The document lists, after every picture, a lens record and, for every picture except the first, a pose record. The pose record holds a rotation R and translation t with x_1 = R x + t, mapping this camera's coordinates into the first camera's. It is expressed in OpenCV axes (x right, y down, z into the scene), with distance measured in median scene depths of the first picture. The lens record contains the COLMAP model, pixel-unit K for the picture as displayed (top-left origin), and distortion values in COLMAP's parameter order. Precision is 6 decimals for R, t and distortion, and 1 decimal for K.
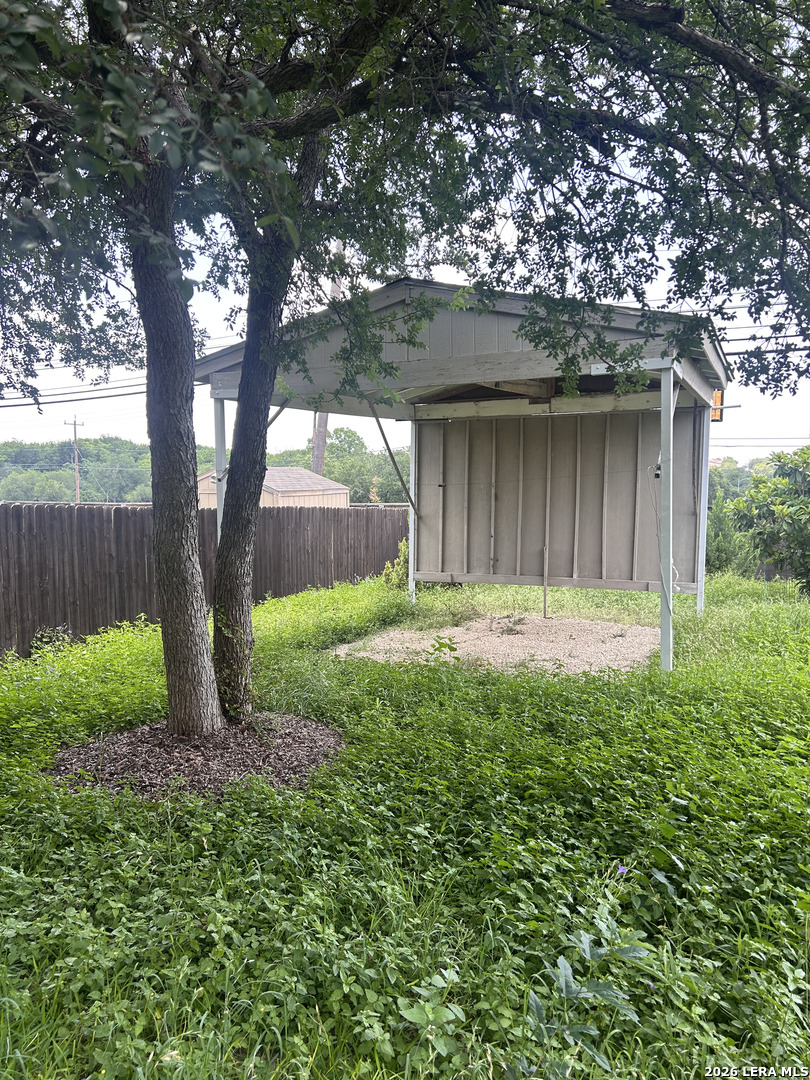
lens RADIAL K [[803.7, 0, 406.2], [0, 803.7, 537.6], [0, 0, 1]] dist [0.037142, -0.039219]
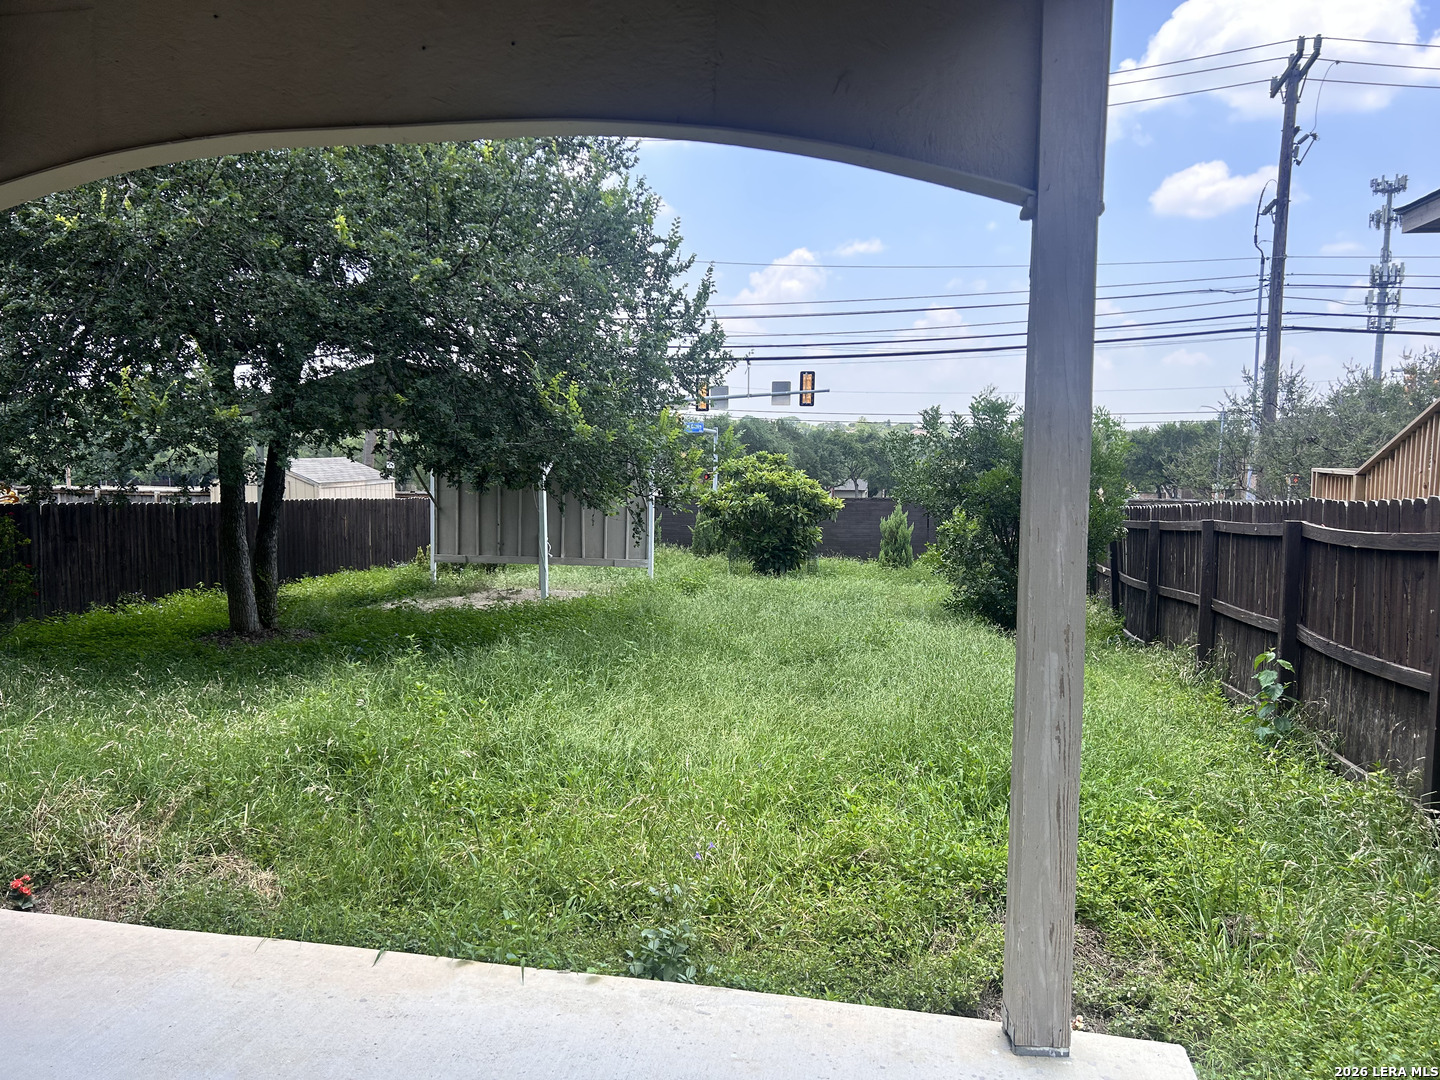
lens RADIAL K [[1071.7, 0, 708.1], [0, 1071.7, 535.5], [0, 0, 1]] dist [0.037142, -0.039219]
pose [[0.987078, -0.003232, 0.160205, 0.188884], [0.001837, 0.999959, 0.008856, 0.000709], [-0.160227, -0.008447, 0.987044, -0.774222]]
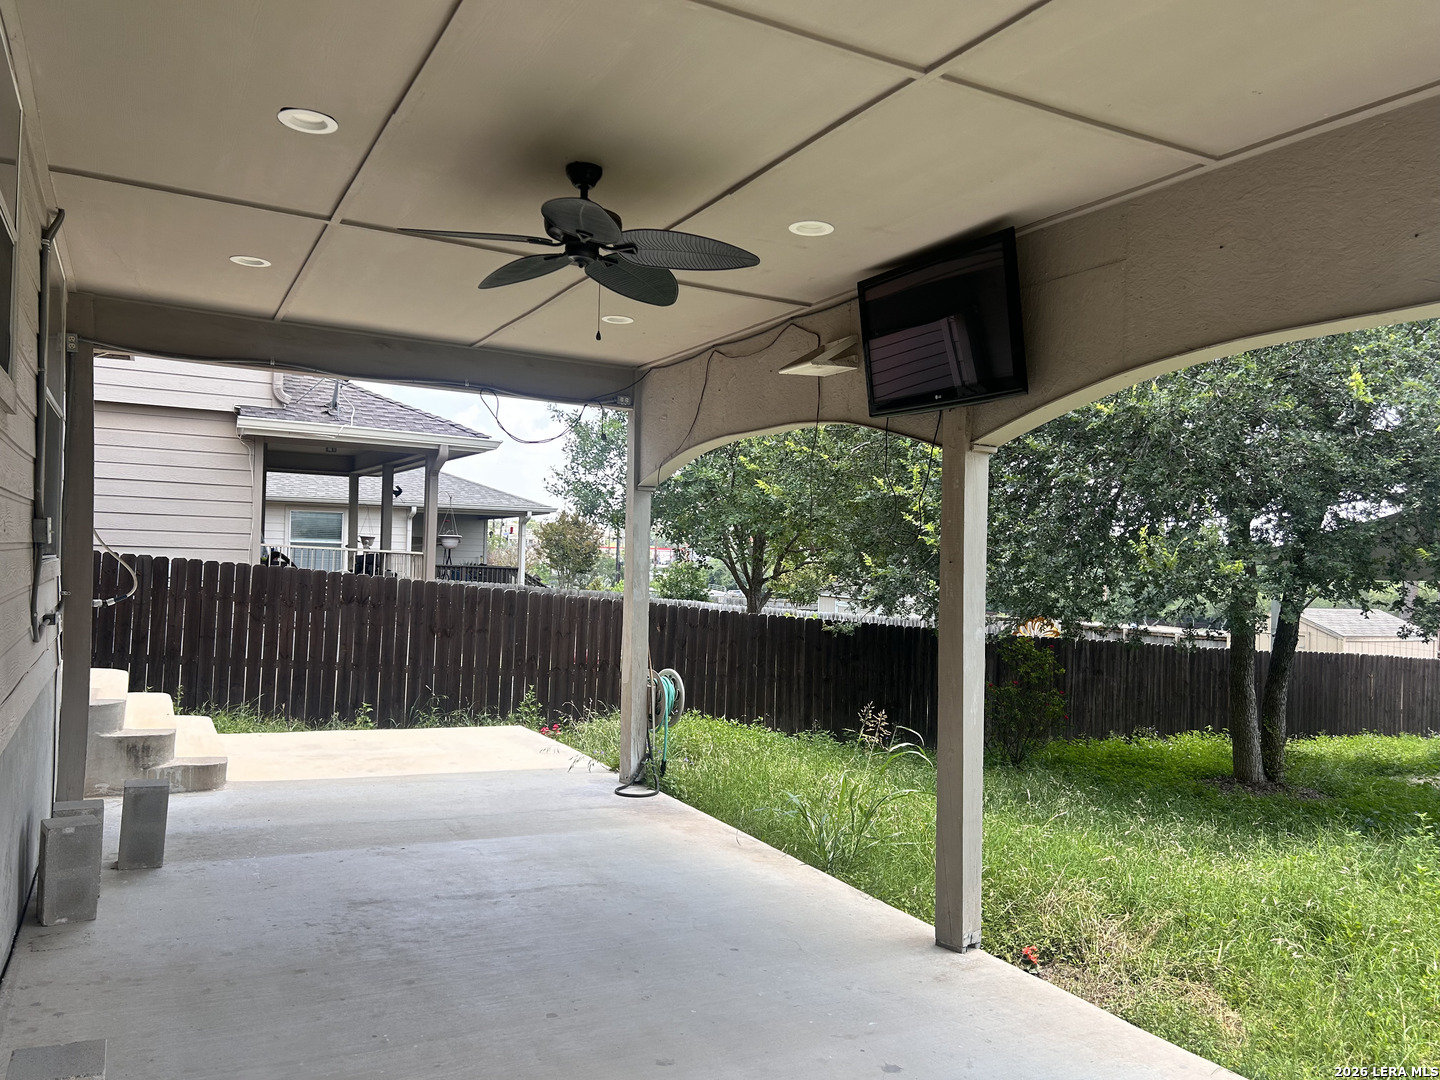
lens RADIAL K [[1071.7, 0, 723.3], [0, 1071.7, 539.9], [0, 0, 1]] dist [0.037142, -0.039219]
pose [[0.754524, 0.012712, -0.656149, 0.215472], [-0.086611, 0.992996, -0.080359, -0.001948], [0.650532, 0.117463, 0.750341, -0.820294]]
